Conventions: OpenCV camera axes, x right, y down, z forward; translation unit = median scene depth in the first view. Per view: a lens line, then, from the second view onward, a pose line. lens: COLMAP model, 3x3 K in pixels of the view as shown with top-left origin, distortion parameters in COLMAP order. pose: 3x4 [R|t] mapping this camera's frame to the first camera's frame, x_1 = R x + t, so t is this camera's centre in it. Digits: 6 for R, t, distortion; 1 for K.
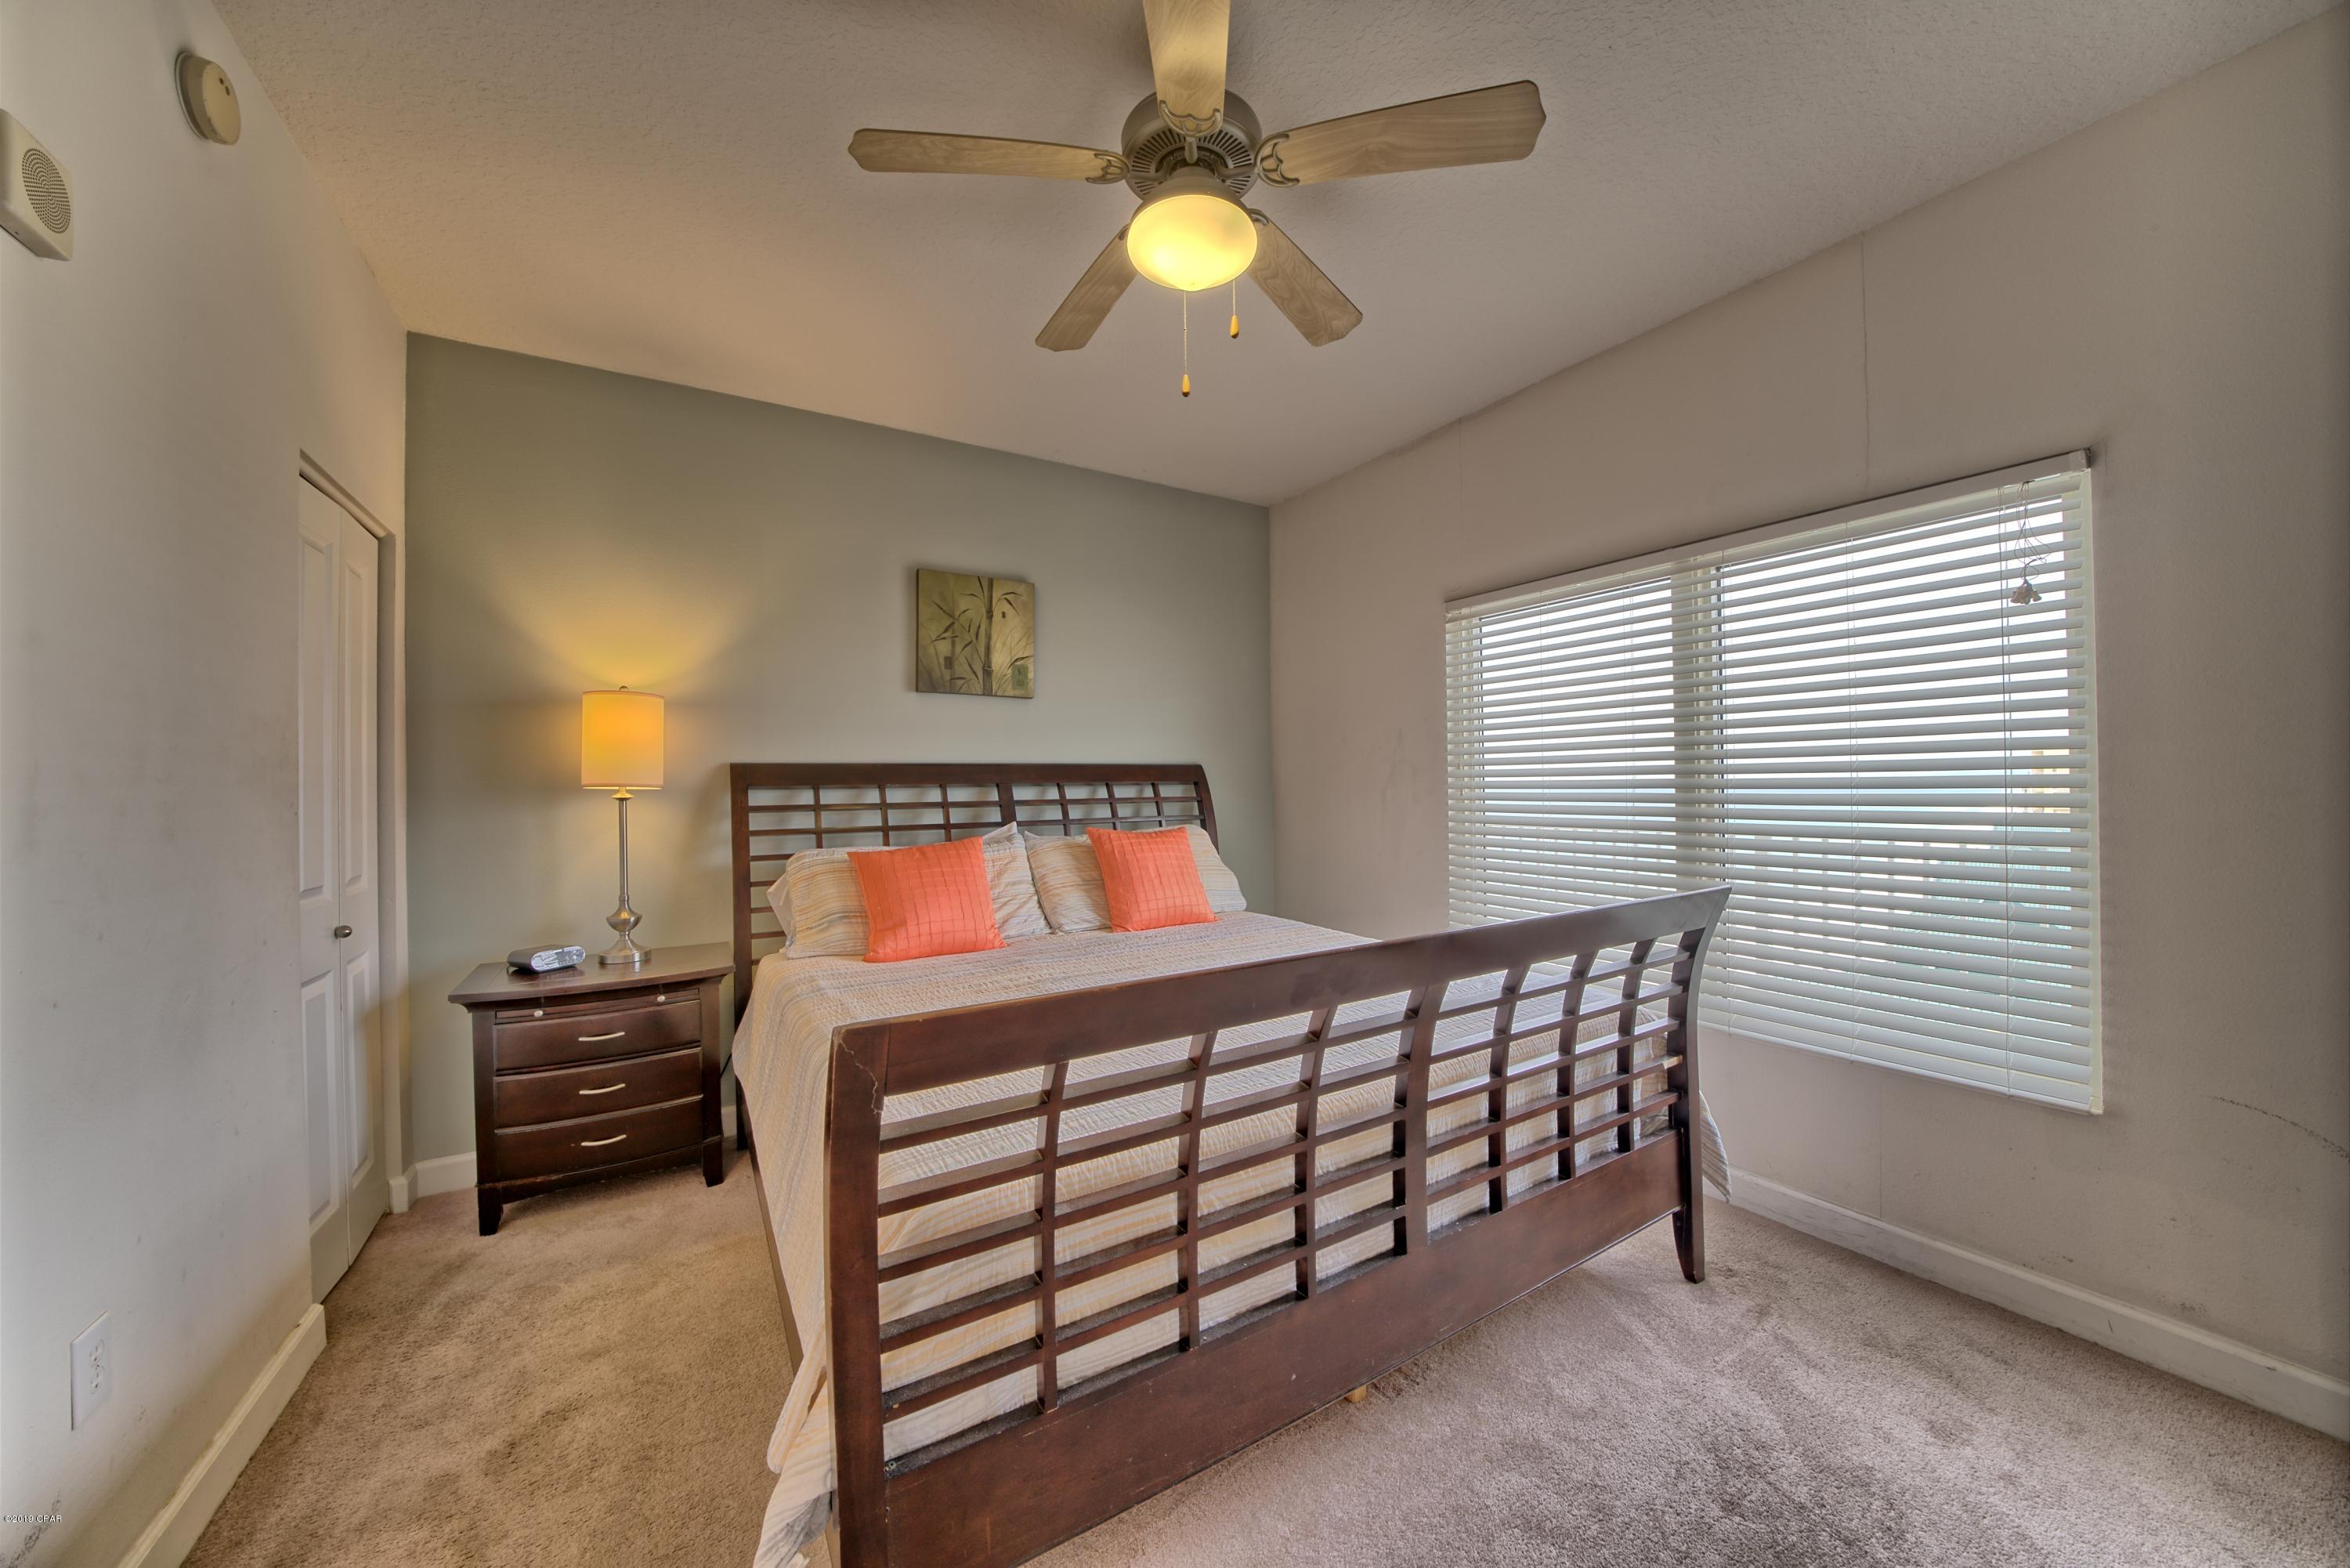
lens RADIAL K [[812.5, 0, 1172.1], [0, 812.5, 786.9], [0, 0, 1]] dist [-0.024651, 0.002132]
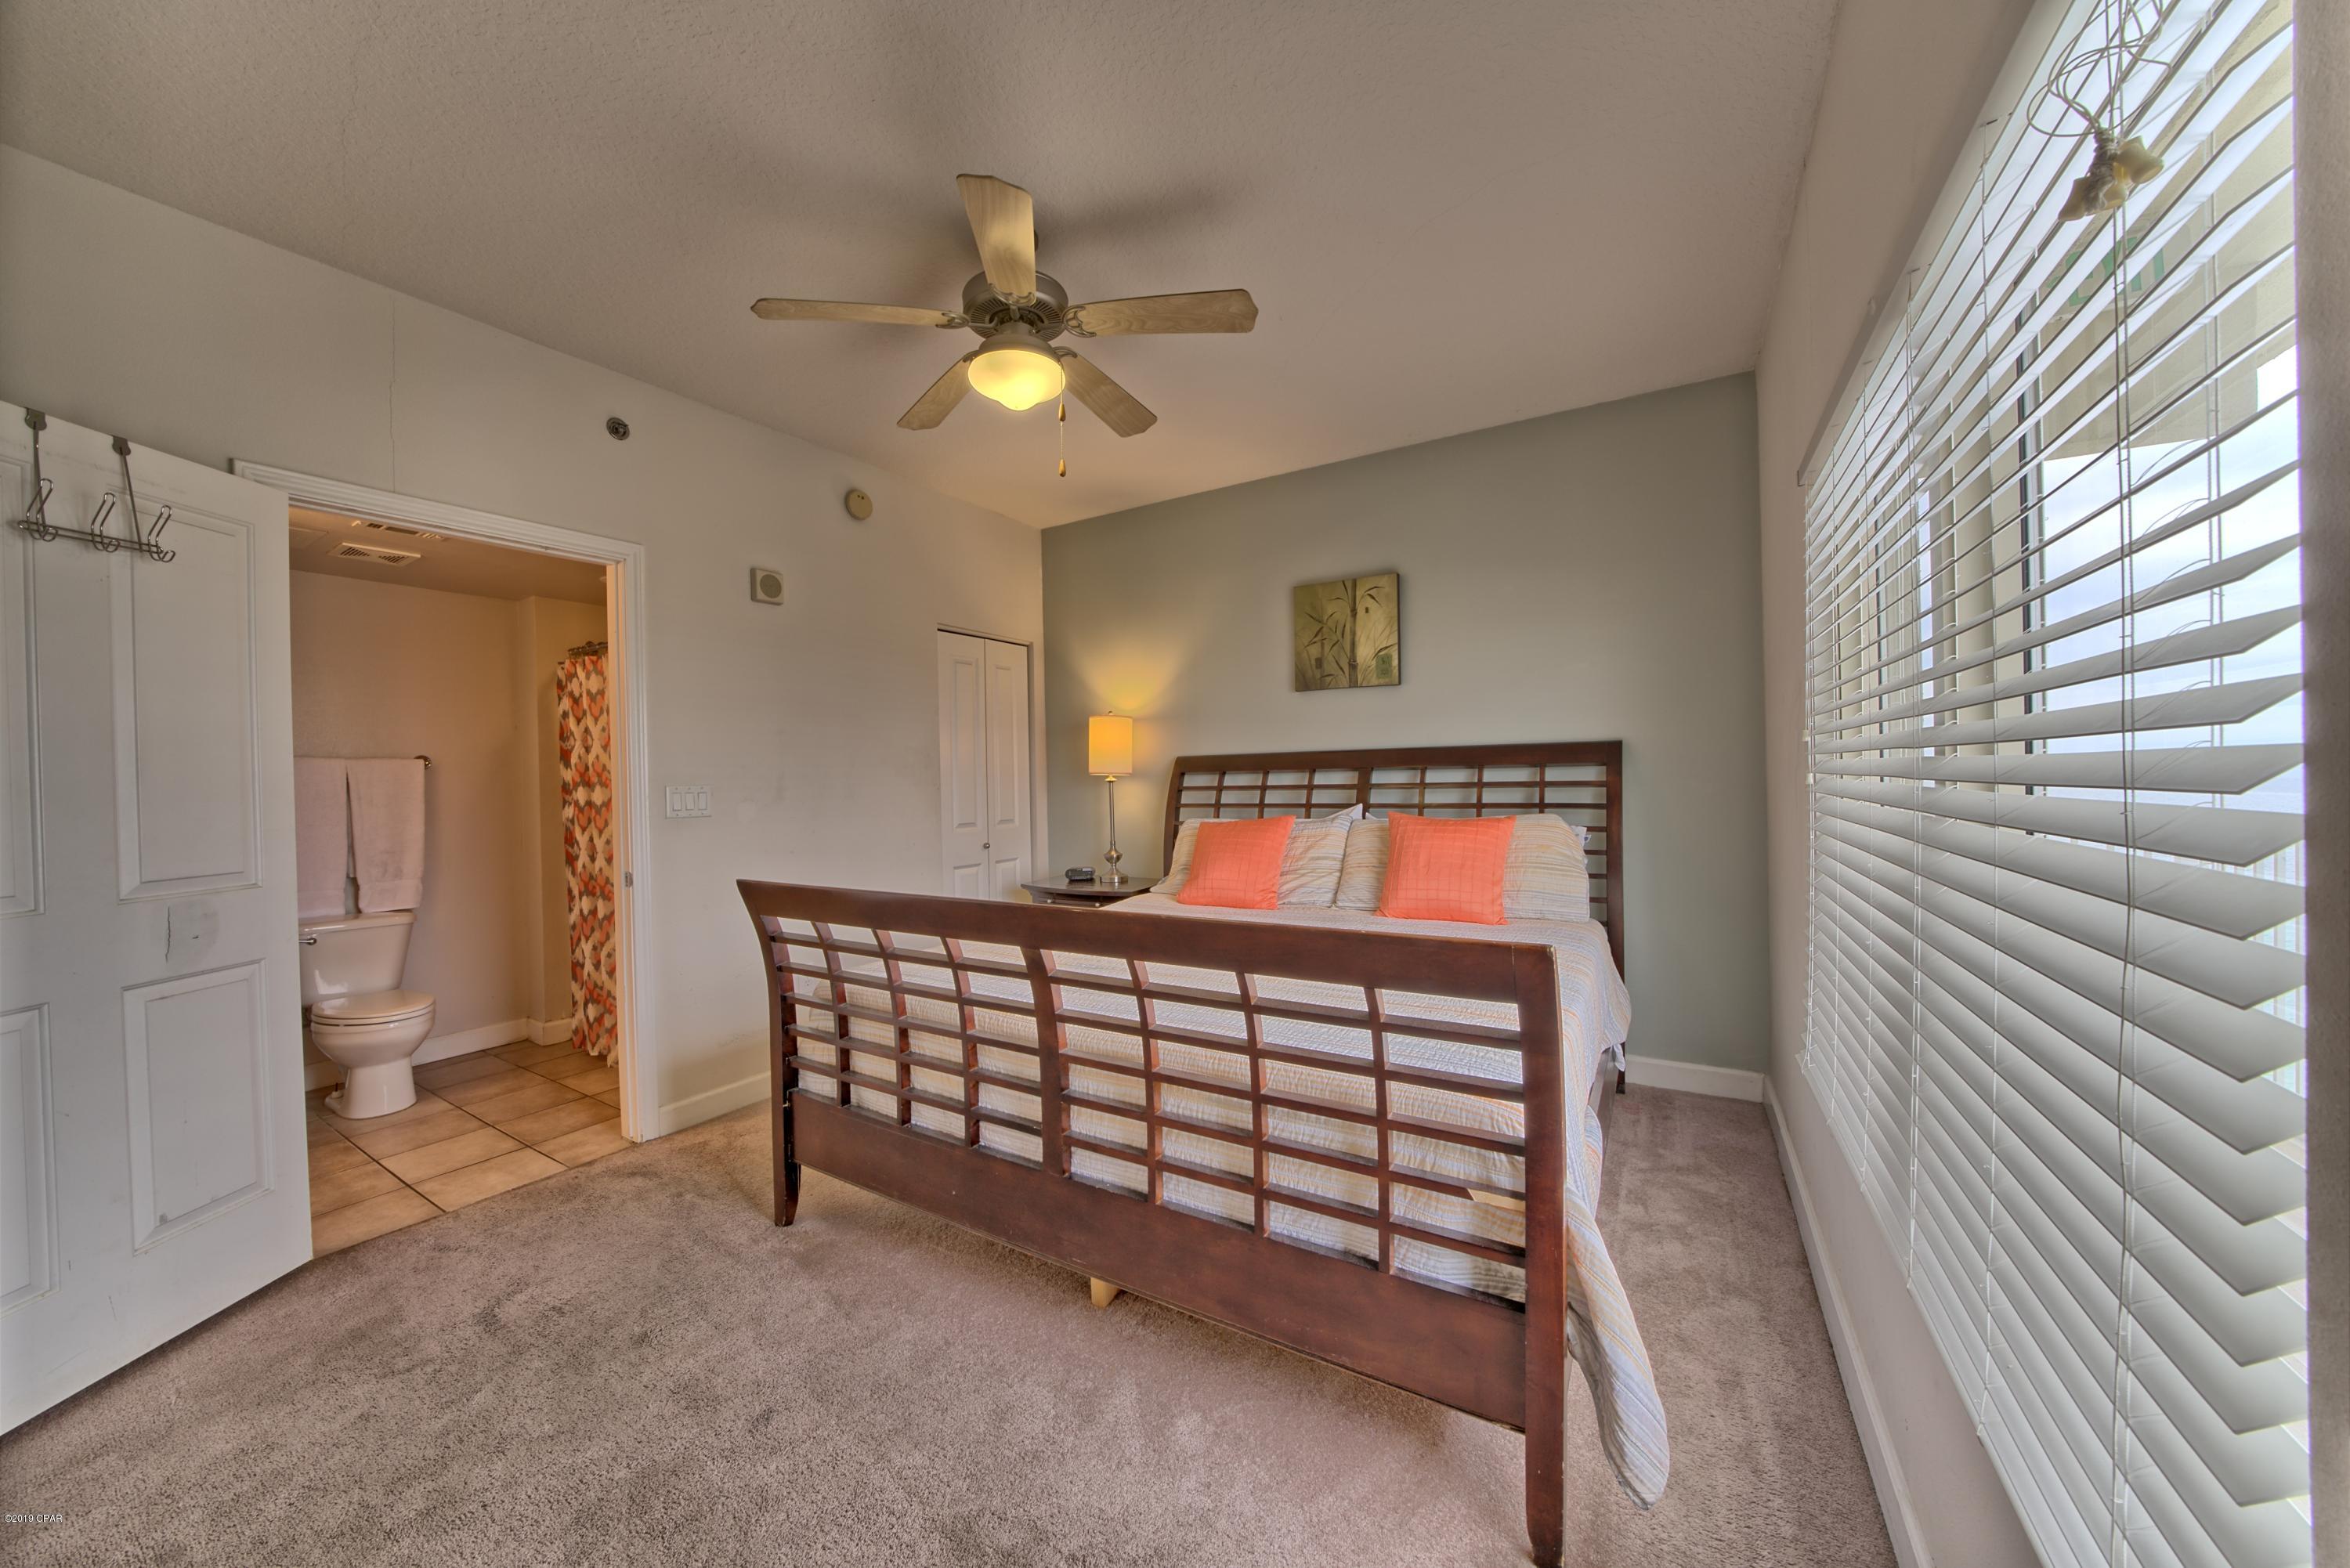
lens RADIAL K [[812.5, 0, 1172.1], [0, 812.5, 793.2], [0, 0, 1]] dist [-0.024651, 0.002132]
pose [[0.453026, 0.021932, -0.891227, 0.654450], [0.015587, 0.999350, 0.032516, -0.010081], [0.891361, -0.028622, 0.452390, 0.290161]]
